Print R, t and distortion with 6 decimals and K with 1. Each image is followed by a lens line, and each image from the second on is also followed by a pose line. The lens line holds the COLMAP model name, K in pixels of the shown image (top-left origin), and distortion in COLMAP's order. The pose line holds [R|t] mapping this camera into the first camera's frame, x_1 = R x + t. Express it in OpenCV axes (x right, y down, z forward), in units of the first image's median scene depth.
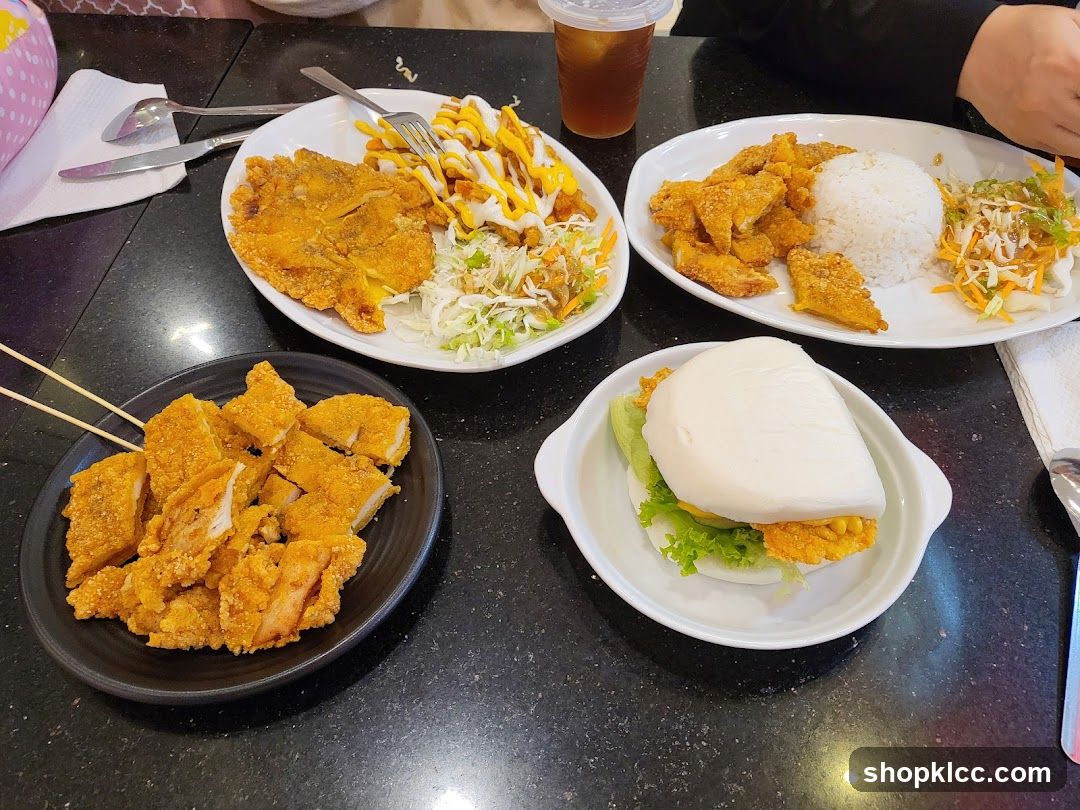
lens RADIAL K [[804.0, 0, 540.0], [0, 804.0, 405.0], [0, 0, 1]] dist [-0.000459, -0.003297]
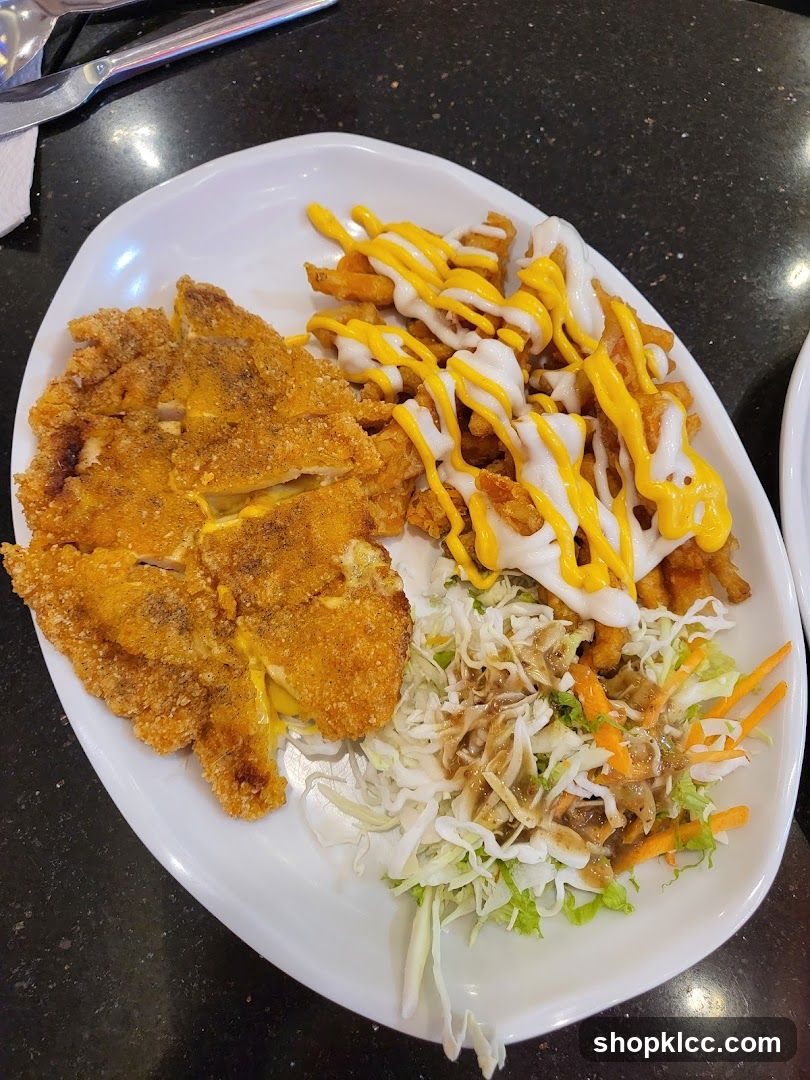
lens RADIAL K [[804.0, 0, 405.0], [0, 804.0, 540.0], [0, 0, 1]] dist [-0.000459, -0.003297]
pose [[0.975632, 0.214648, -0.045481, -0.117432], [-0.185917, 0.918813, 0.348163, -0.397394], [0.116521, -0.331224, 0.936330, 0.528161]]
